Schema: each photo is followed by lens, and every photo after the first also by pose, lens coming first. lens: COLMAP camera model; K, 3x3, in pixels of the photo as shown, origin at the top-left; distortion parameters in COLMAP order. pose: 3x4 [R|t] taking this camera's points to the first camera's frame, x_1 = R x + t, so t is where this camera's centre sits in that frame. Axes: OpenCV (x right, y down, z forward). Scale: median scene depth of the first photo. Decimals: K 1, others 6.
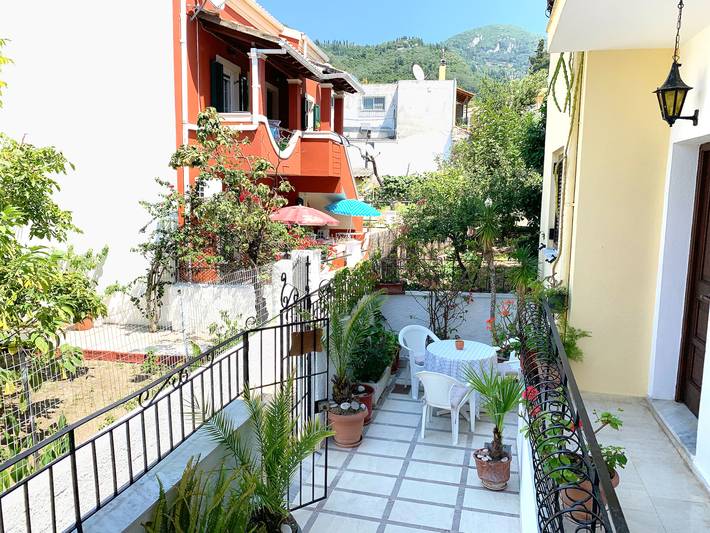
lens RADIAL K [[543.8, 0, 355.0], [0, 543.8, 261.4], [0, 0, 1]] dist [0.008759, -0.004833]
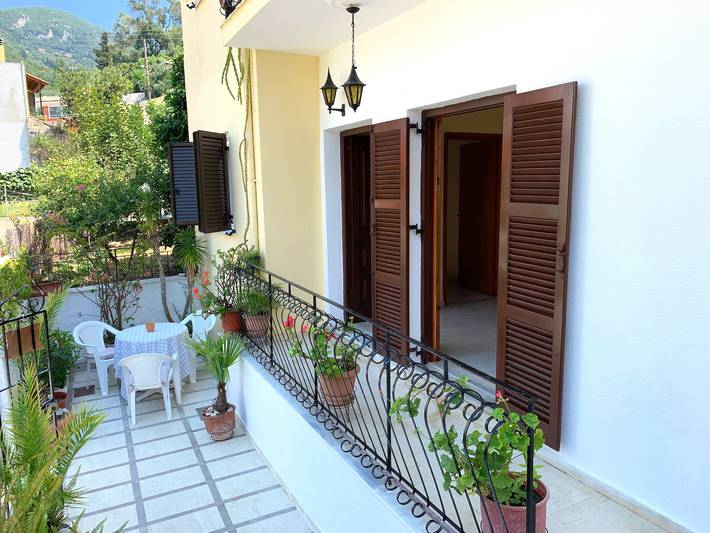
lens RADIAL K [[543.8, 0, 353.9], [0, 543.8, 269.3], [0, 0, 1]] dist [0.008759, -0.004833]
pose [[0.745563, -0.129807, 0.653671, -0.200387], [0.119637, 0.990983, 0.060335, 0.035237], [-0.655608, 0.033220, 0.754370, -0.019182]]
